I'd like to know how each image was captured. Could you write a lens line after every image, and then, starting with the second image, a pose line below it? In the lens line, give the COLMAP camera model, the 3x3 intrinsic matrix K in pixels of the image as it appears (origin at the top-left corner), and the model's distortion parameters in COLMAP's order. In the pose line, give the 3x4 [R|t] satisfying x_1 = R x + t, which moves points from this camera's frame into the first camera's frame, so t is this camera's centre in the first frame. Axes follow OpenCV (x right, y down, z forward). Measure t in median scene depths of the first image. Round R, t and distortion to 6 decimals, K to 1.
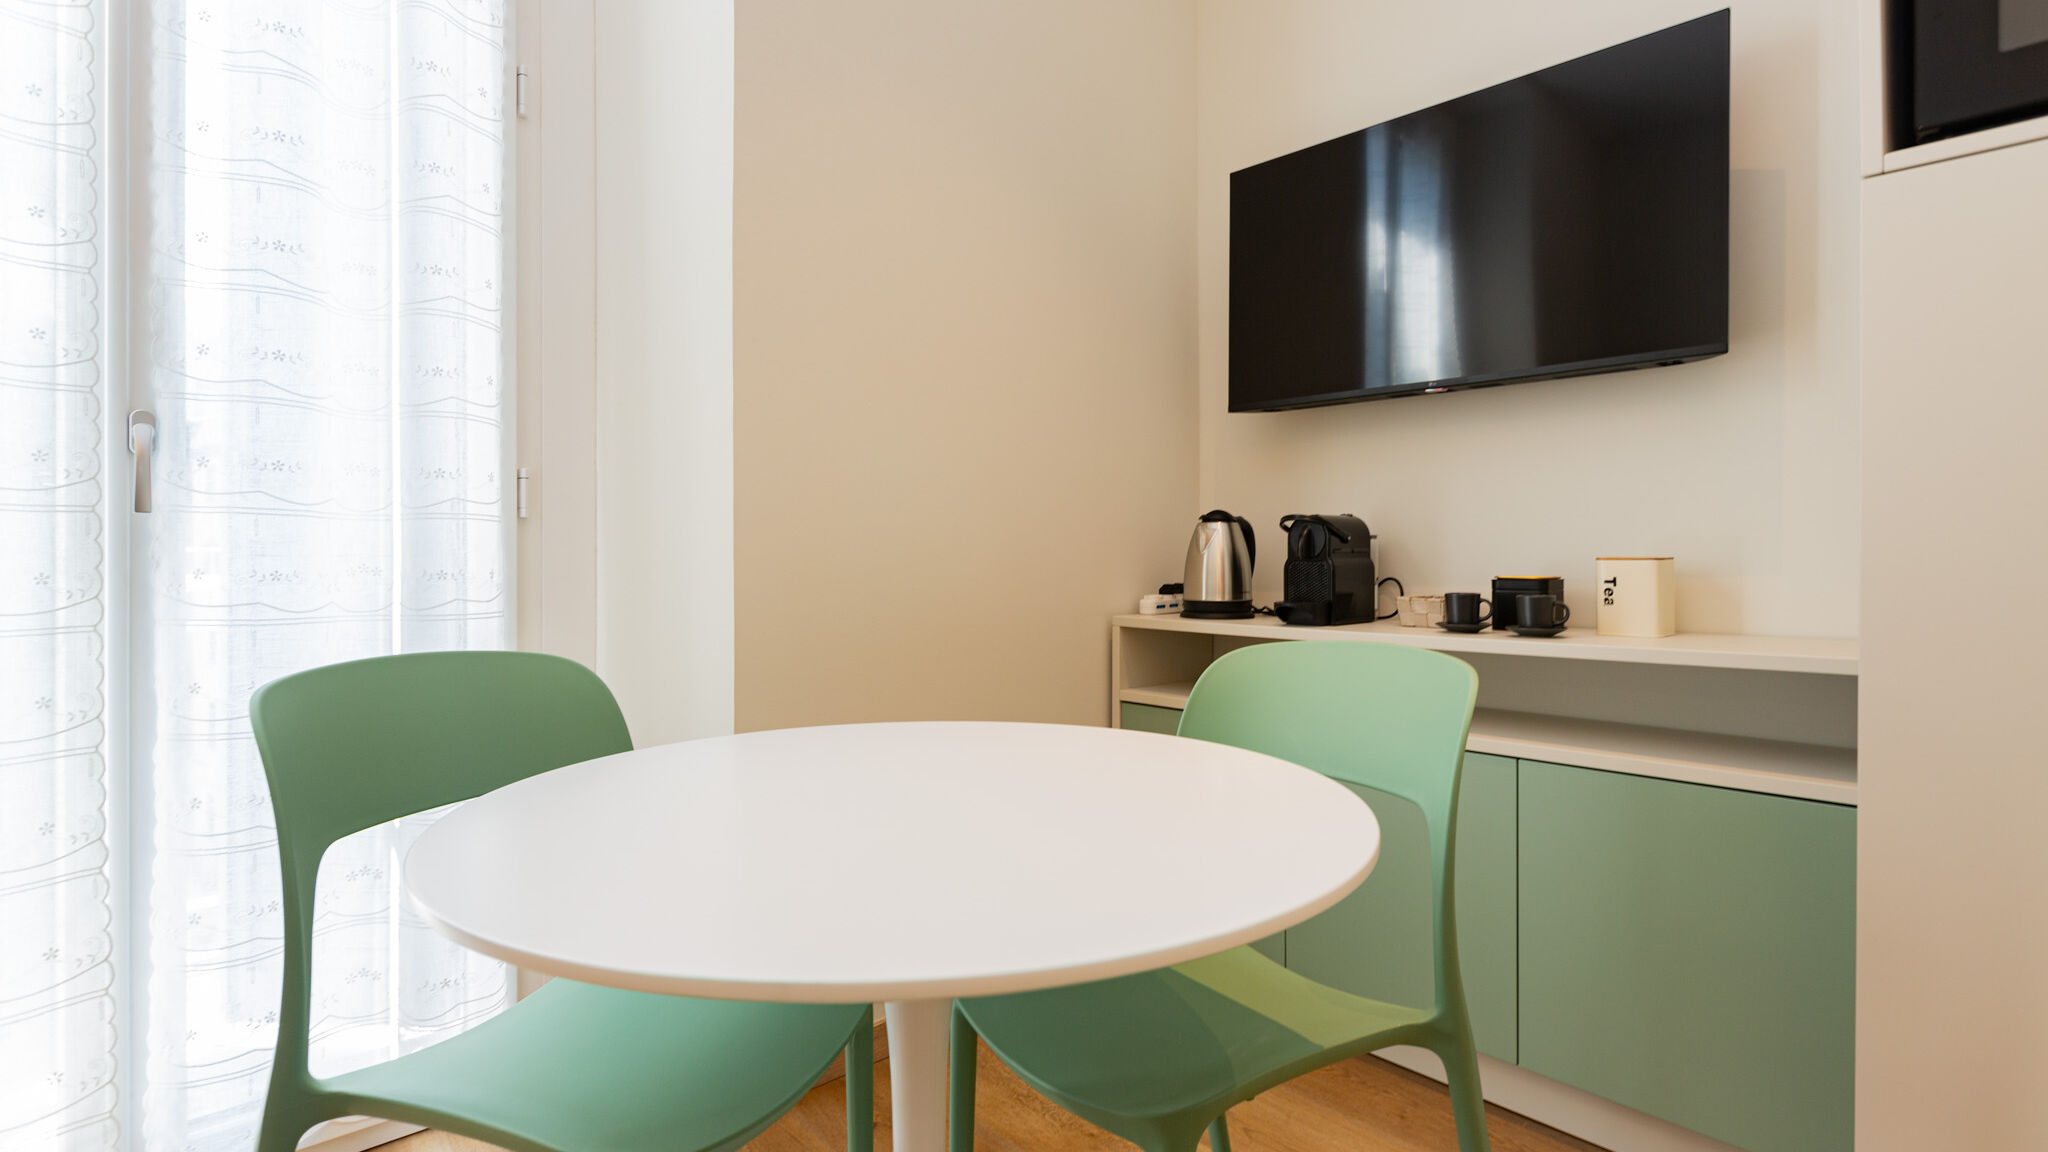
lens RADIAL K [[996.1, 0, 1026.1], [0, 996.1, 564.2], [0, 0, 1]] dist [-0.002093, -0.000837]
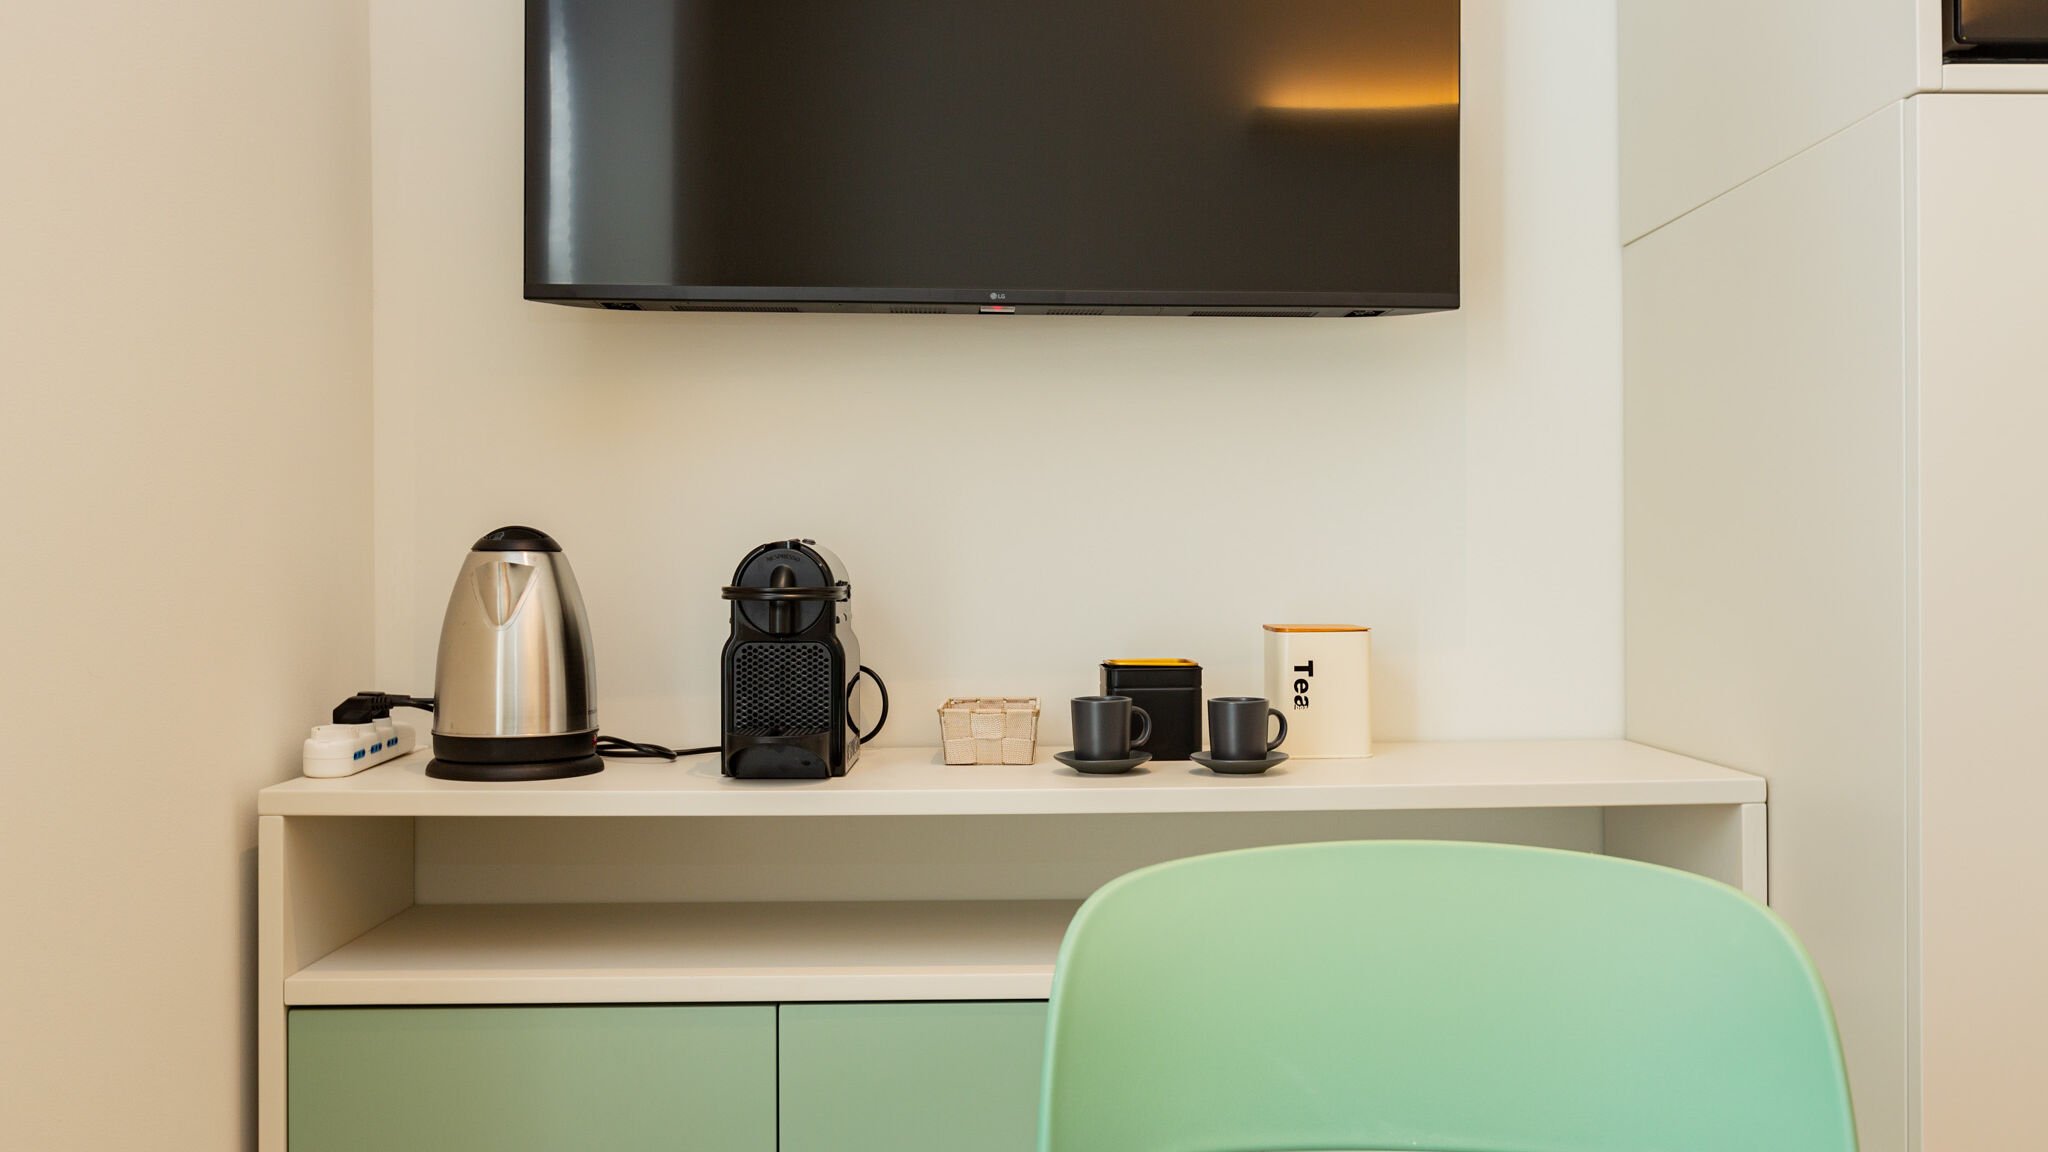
lens RADIAL K [[1944.7, 0, 1024.0], [0, 1944.7, 576.0], [0, 0, 1]] dist [0.002085, 0.000484]
pose [[0.648576, 0.013633, 0.761028, -0.332055], [0.014542, 0.999435, -0.030297, -0.004010], [-0.761011, 0.030717, 0.648011, 0.307923]]
